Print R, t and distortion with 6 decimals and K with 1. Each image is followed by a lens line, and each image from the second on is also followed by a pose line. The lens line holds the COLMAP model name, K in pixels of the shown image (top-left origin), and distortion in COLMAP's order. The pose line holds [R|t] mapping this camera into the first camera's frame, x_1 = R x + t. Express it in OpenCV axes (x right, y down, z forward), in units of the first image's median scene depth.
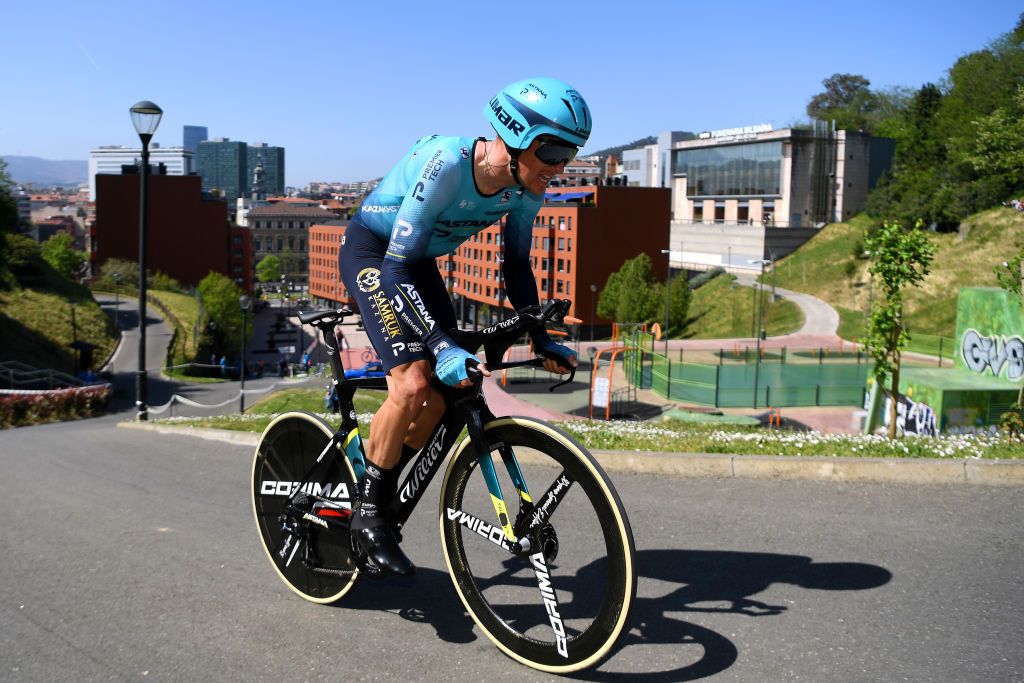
lens RADIAL K [[841.9, 0, 421.1], [0, 841.9, 298.7], [0, 0, 1]] dist [-0.075400, 0.017515]
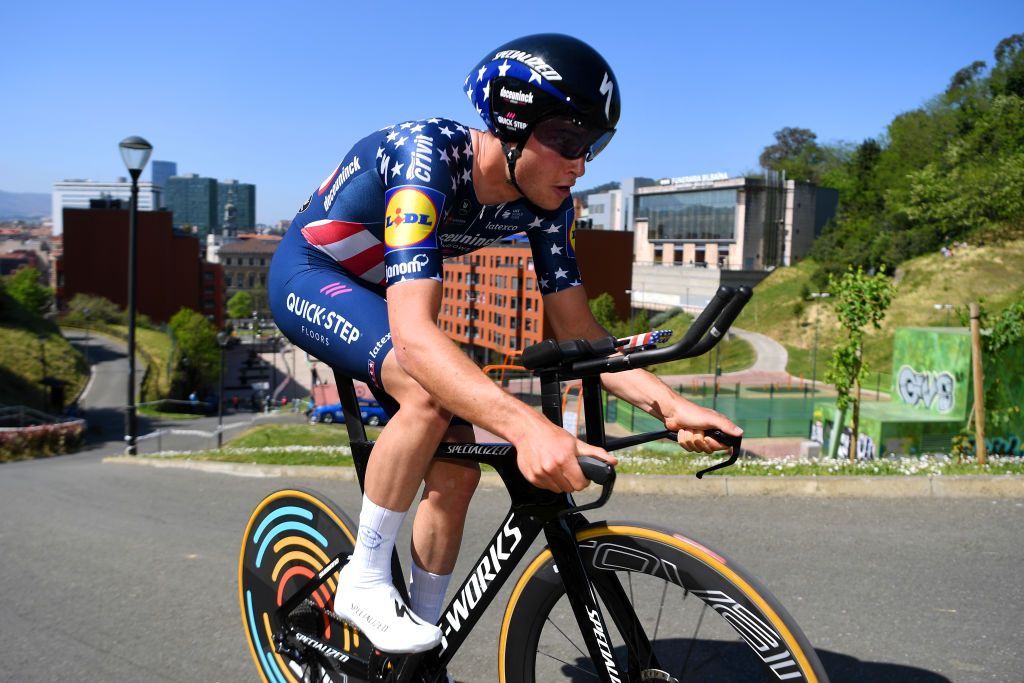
lens RADIAL K [[821.5, 0, 484.7], [0, 821.5, 347.0], [0, 0, 1]] dist [-0.075897, 0.015638]
pose [[0.993488, 0.002669, 0.113909, -0.003543], [-0.004173, 0.999907, 0.012965, 0.000215], [-0.113864, -0.013356, 0.993407, -0.001856]]
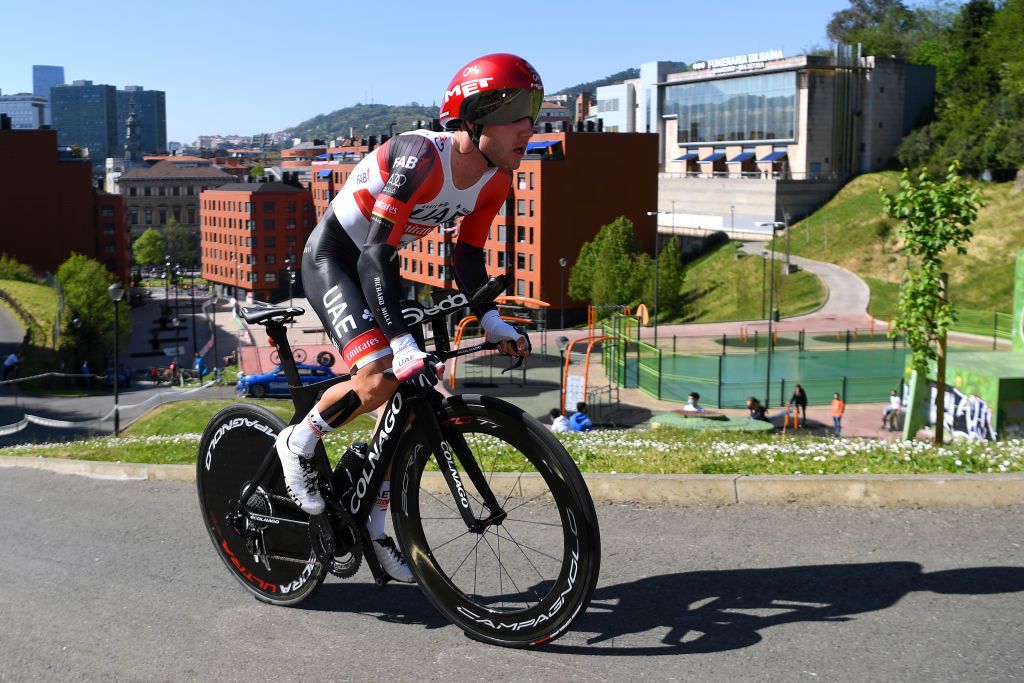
lens RADIAL K [[1068.6, 0, 401.1], [0, 1068.6, 314.1], [0, 0, 1]] dist [-0.067653, 0.029140]
pose [[0.998364, -0.027827, 0.049943, 0.001090], [0.026241, 0.999139, 0.032125, -0.000054], [-0.050794, -0.030762, 0.998235, 0.002103]]
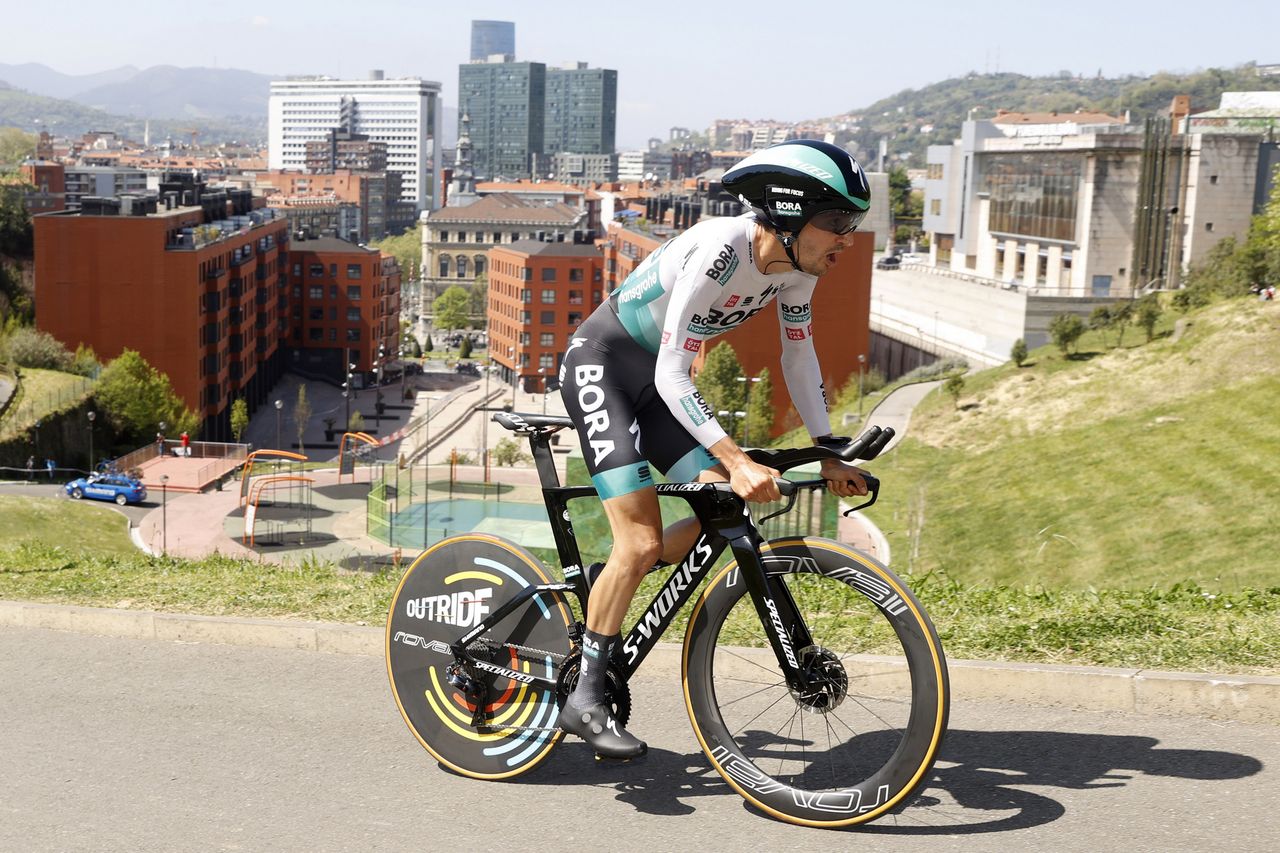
lens RADIAL K [[1918.8, 0, 640.0], [0, 1918.8, 426.5], [0, 0, 1]] dist [0.026838, 0.064489]
pose [[0.944876, 0.059774, -0.321926, 0.674351], [-0.039236, 0.996781, 0.069920, -0.087554], [0.325069, -0.053434, 0.944180, -0.497505]]
